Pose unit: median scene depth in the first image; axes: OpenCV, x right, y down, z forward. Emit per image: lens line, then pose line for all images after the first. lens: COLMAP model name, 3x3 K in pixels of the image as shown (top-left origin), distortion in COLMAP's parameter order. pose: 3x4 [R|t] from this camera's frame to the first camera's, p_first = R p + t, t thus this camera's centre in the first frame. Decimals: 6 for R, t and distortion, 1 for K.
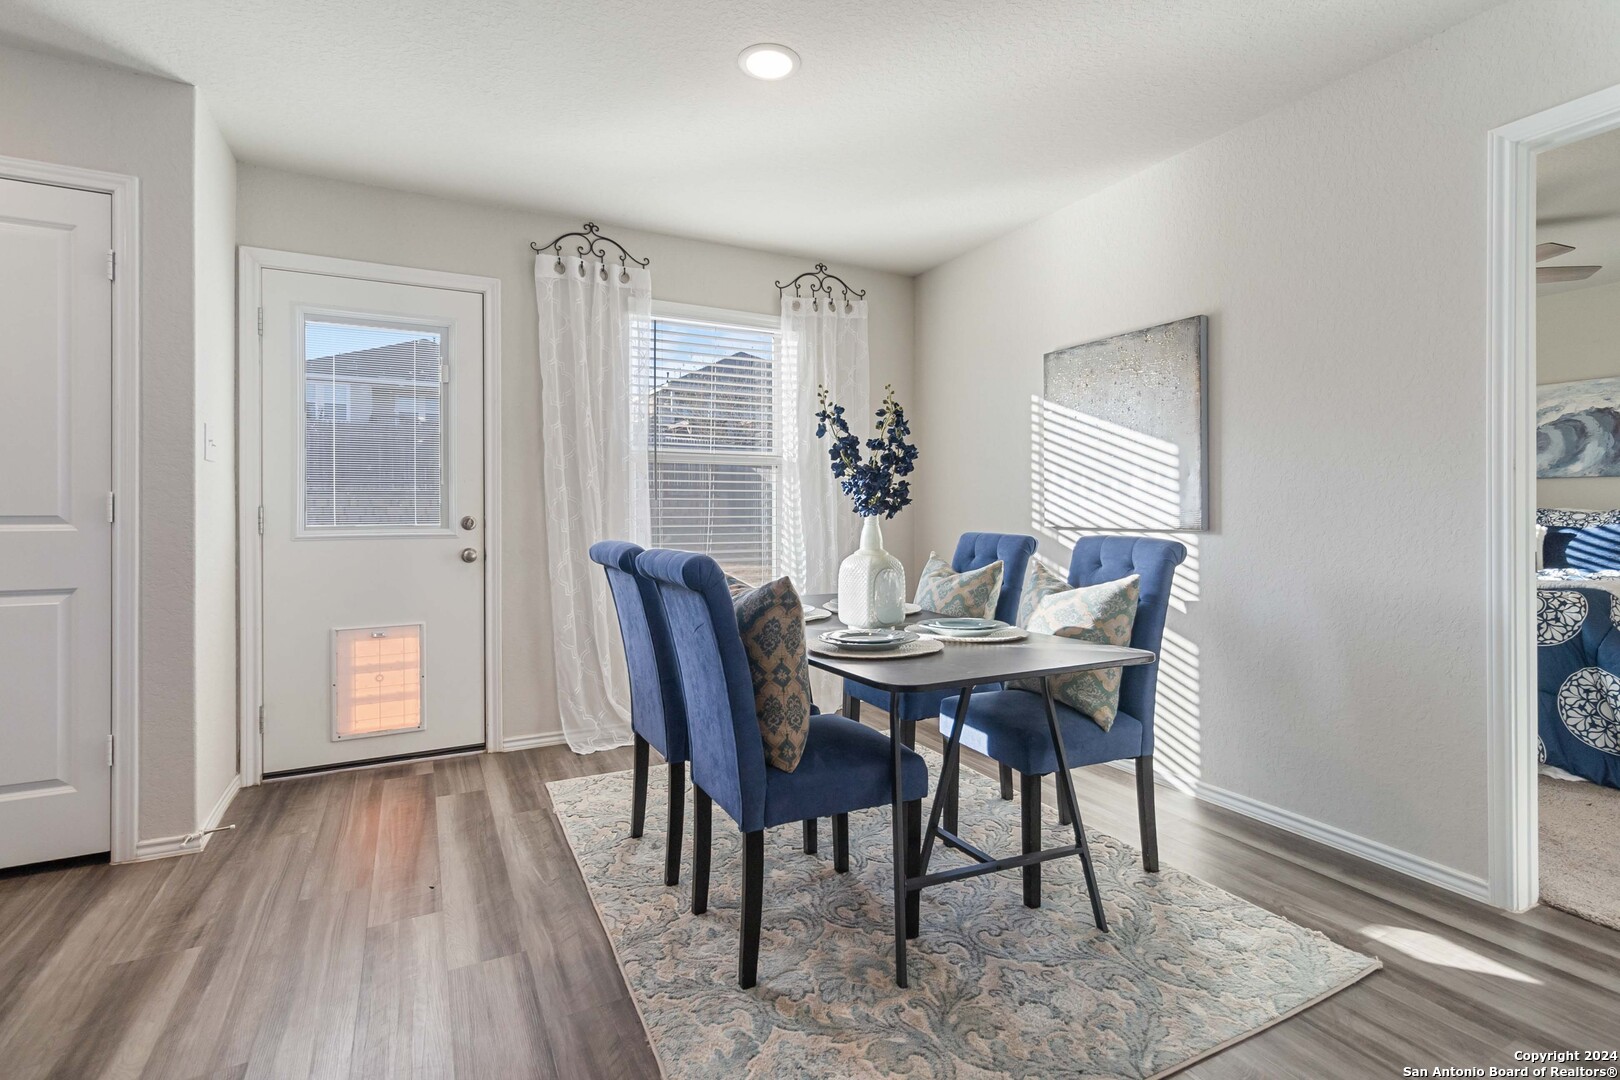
lens RADIAL K [[776.3, 0, 798.2], [0, 776.3, 503.9], [0, 0, 1]] dist [0.003438, -0.000064]
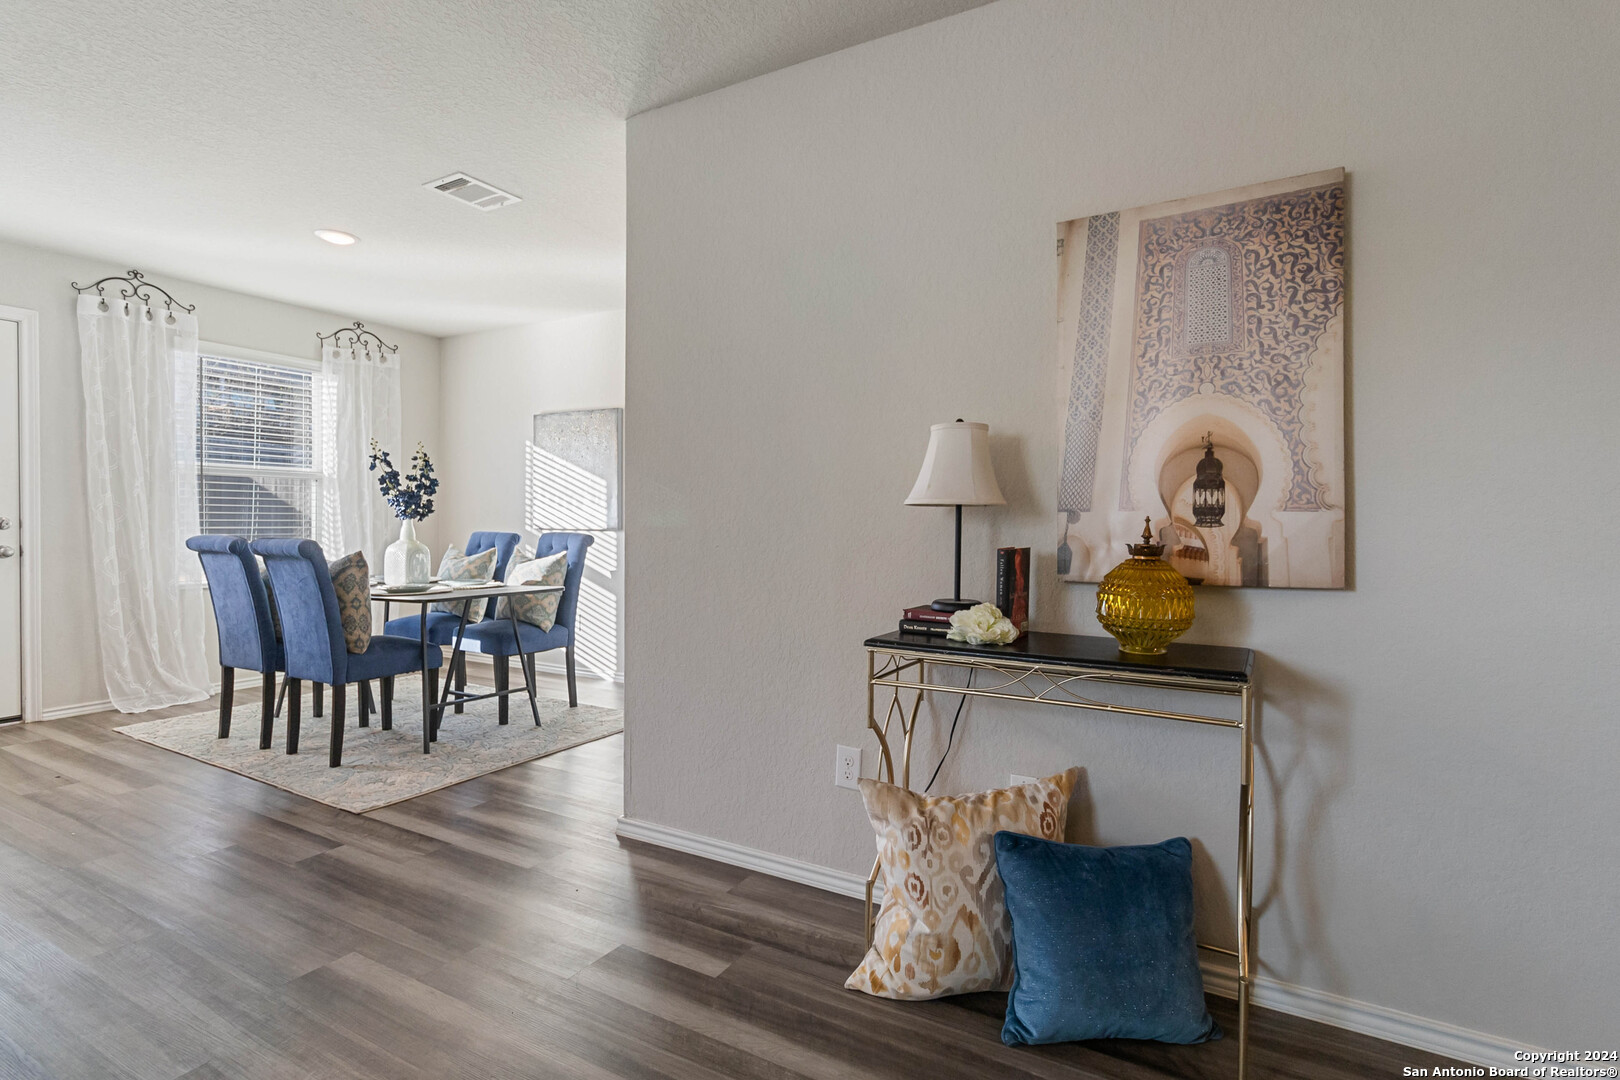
lens RADIAL K [[776.3, 0, 831.5], [0, 776.3, 529.6], [0, 0, 1]] dist [0.003438, -0.000064]
pose [[0.819536, 0.001273, 0.573027, -0.096705], [-0.014379, 0.999728, 0.018343, -0.005687], [-0.572848, -0.023272, 0.819331, -0.737755]]
